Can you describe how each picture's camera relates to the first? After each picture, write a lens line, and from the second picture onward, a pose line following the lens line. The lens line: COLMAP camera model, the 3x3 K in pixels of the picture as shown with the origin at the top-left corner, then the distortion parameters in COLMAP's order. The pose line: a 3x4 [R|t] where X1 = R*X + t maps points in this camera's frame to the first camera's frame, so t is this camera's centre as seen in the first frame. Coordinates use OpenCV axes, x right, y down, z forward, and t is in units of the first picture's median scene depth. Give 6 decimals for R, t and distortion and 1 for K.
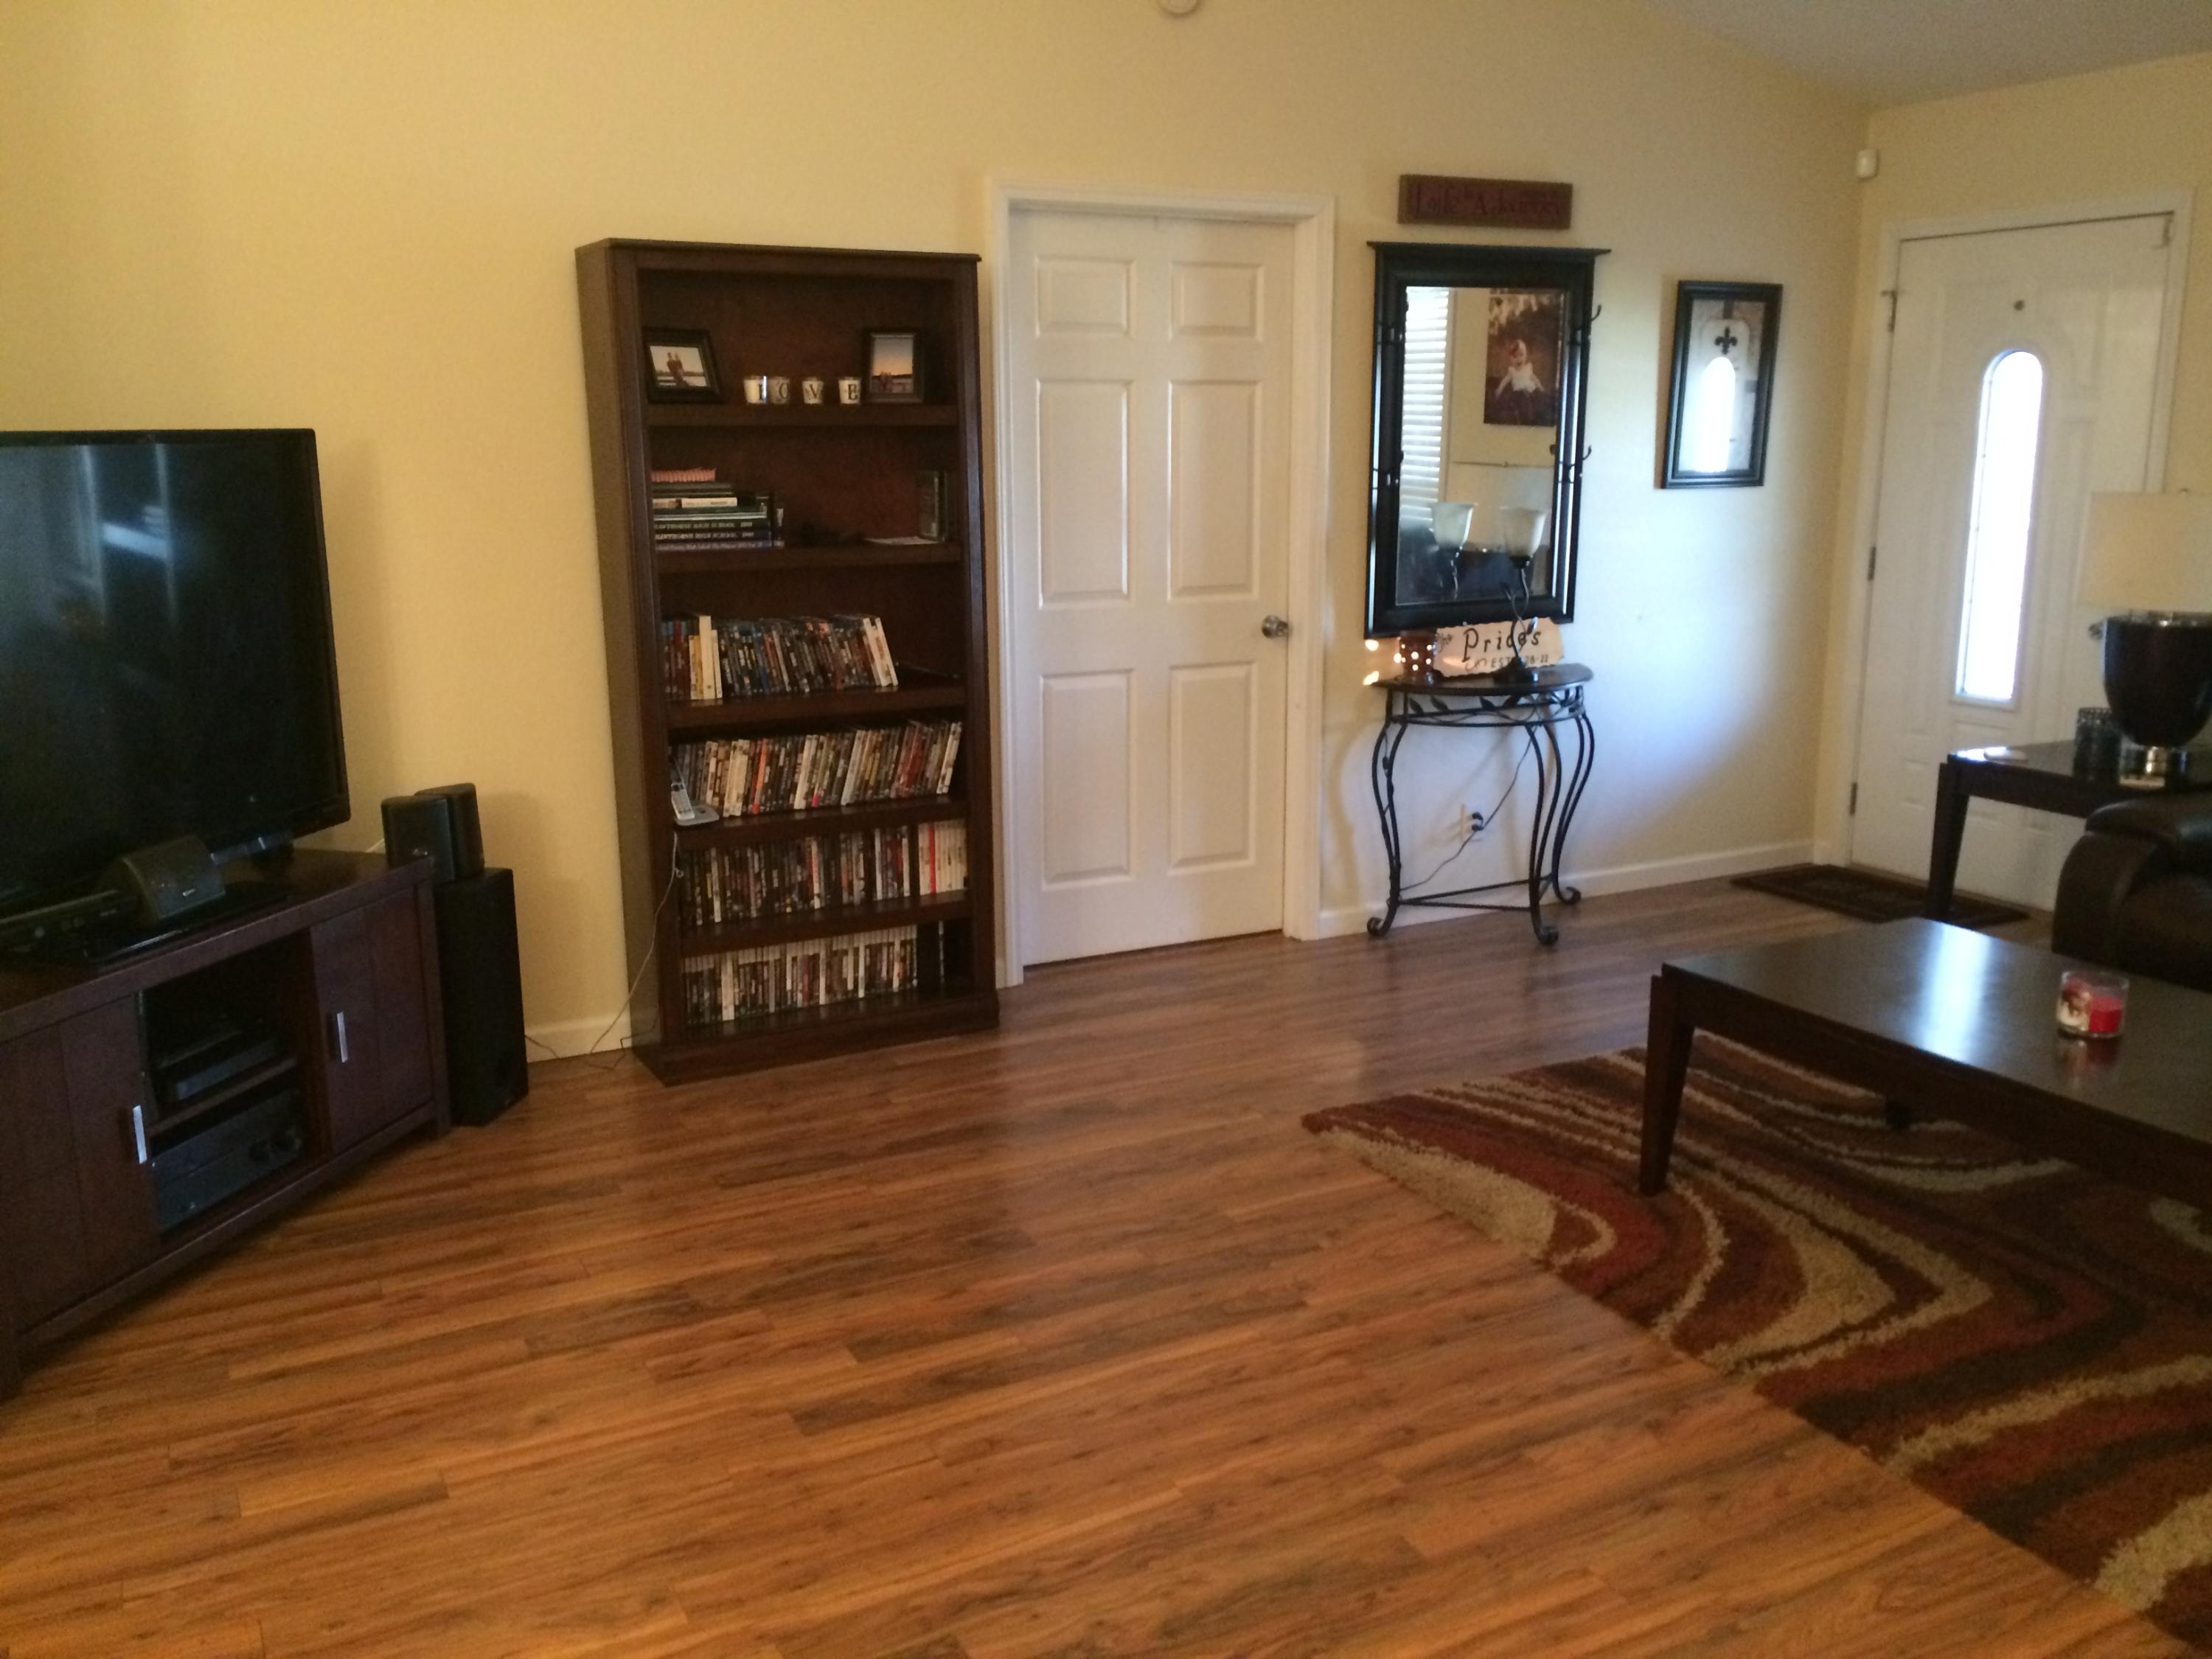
lens RADIAL K [[1873.2, 0, 1106.0], [0, 1873.2, 829.5], [0, 0, 1]] dist [0.076515, -0.116072]
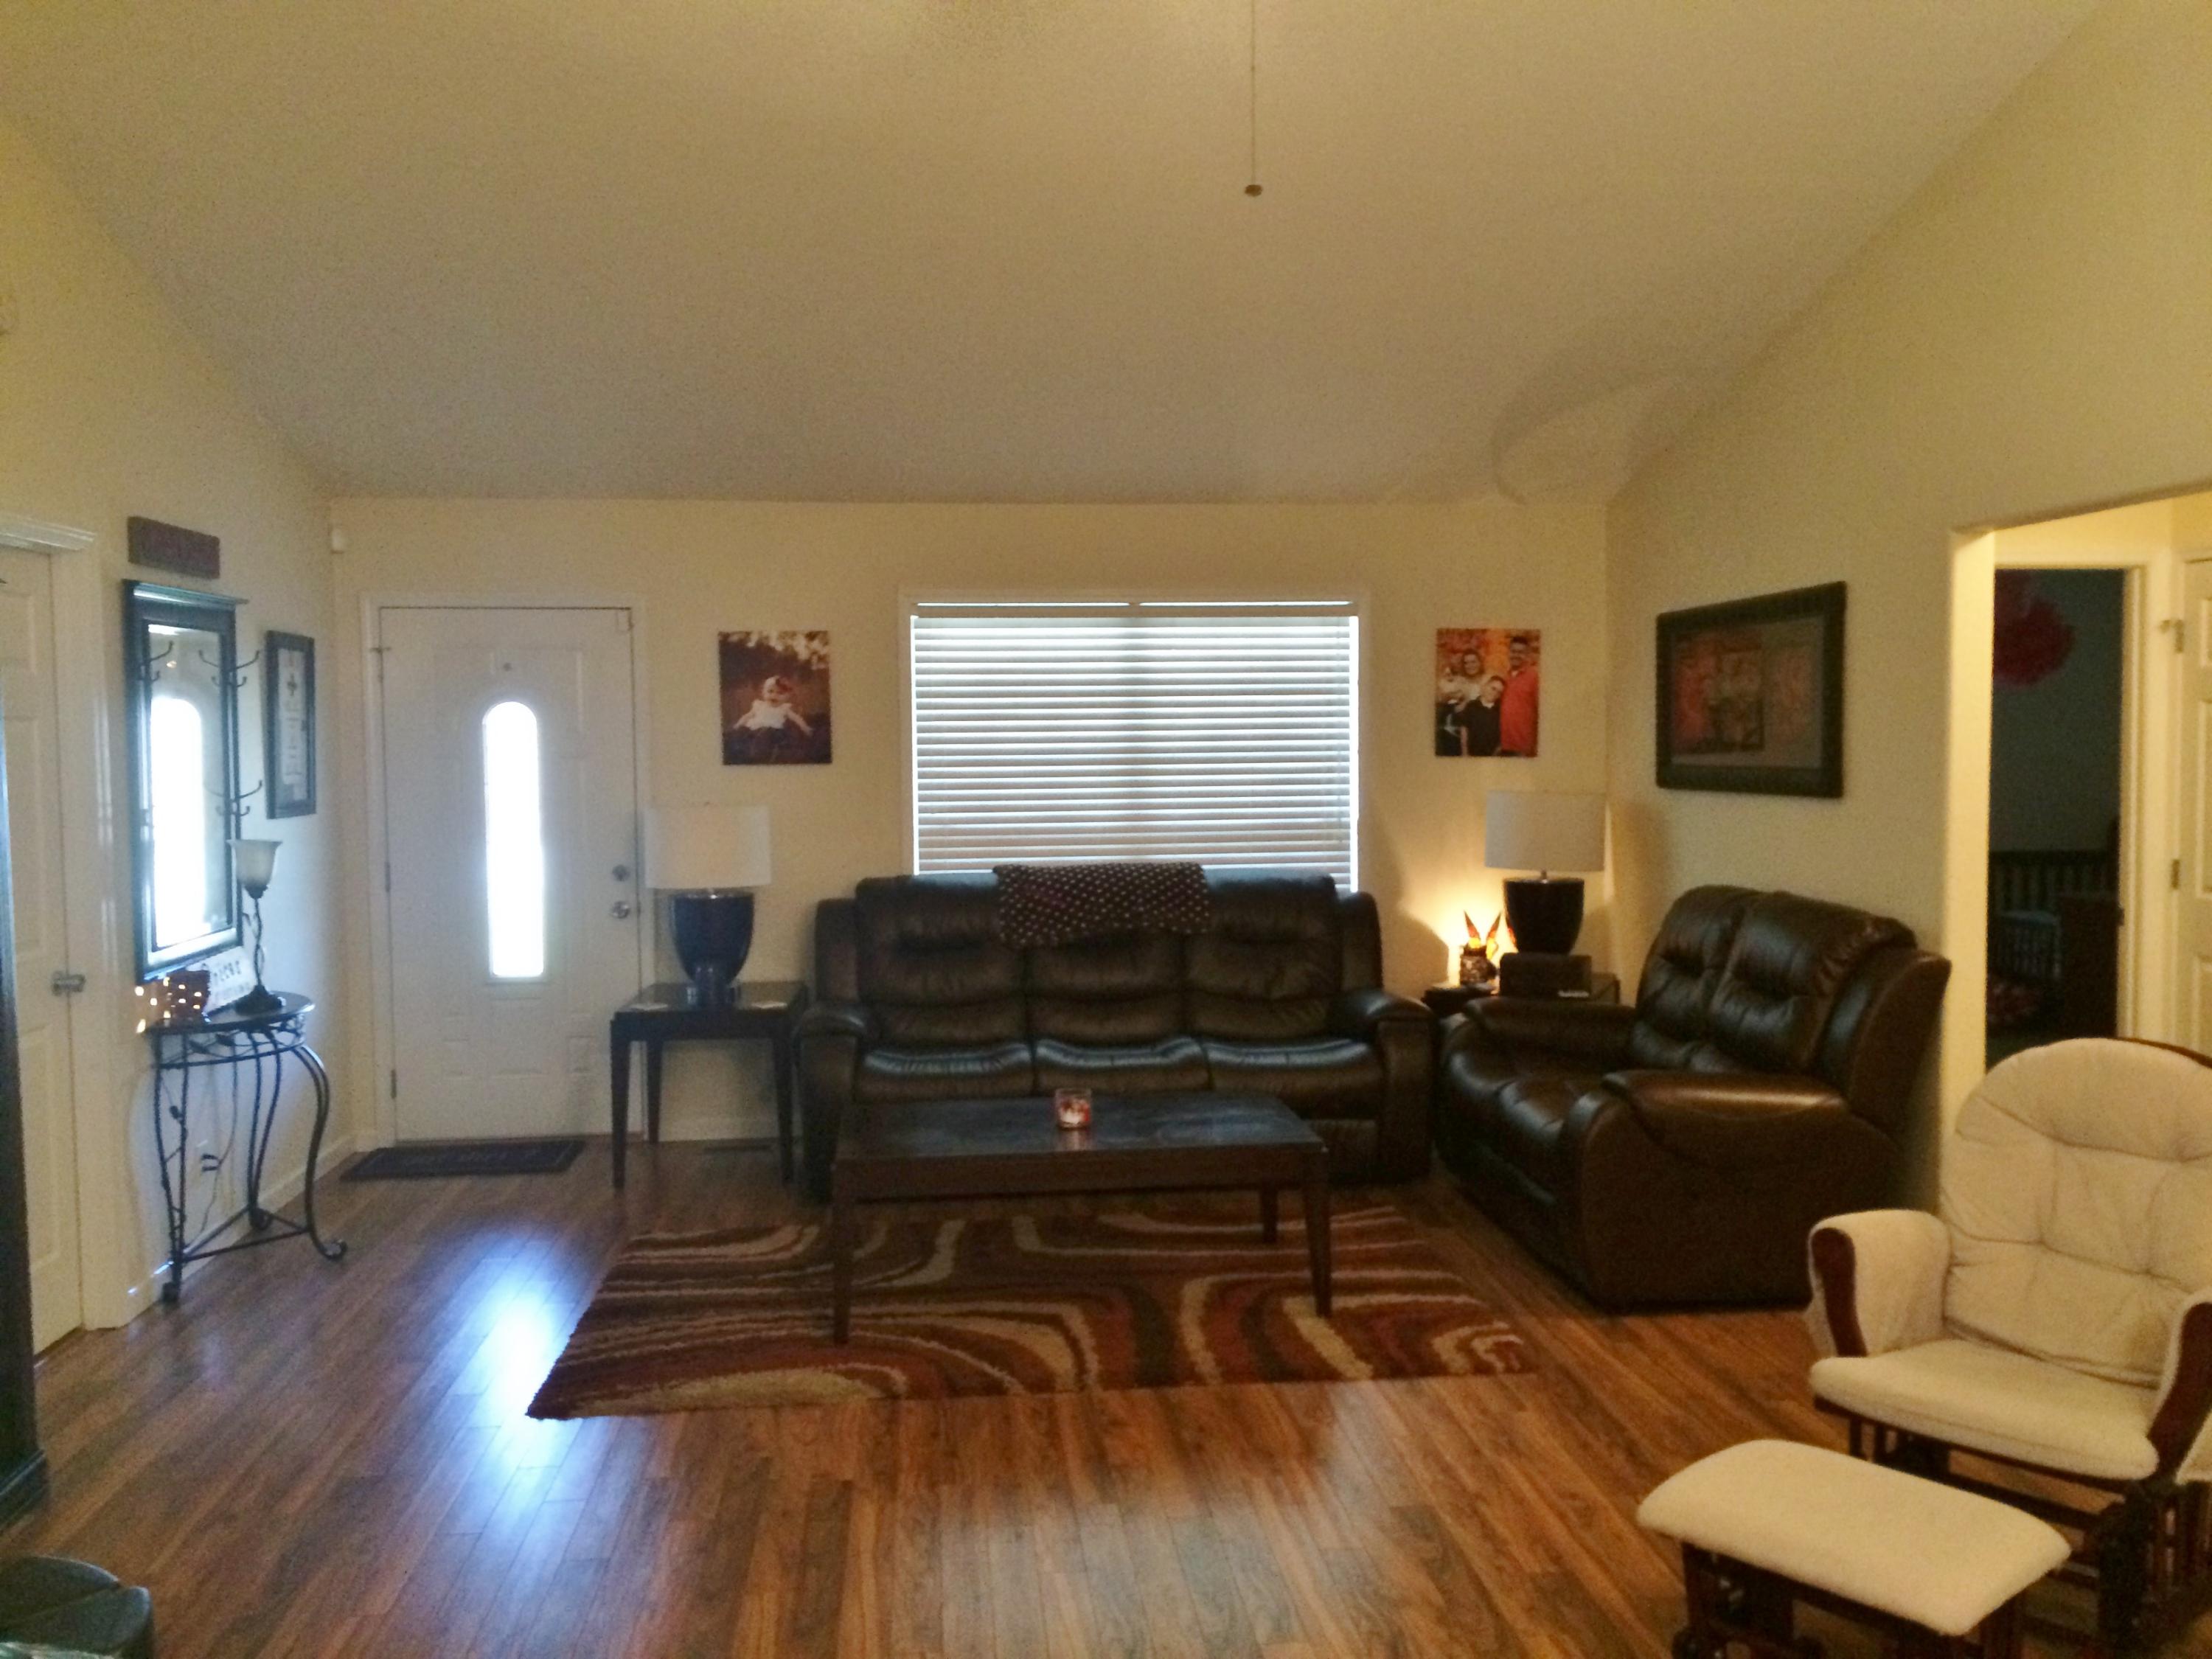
lens RADIAL K [[1873.2, 0, 1106.0], [0, 1873.2, 829.5], [0, 0, 1]] dist [0.076515, -0.116072]
pose [[0.373555, -0.046364, 0.926448, -0.808228], [0.203088, 0.978607, -0.032913, -0.070233], [-0.905103, 0.200446, 0.374980, 0.278171]]
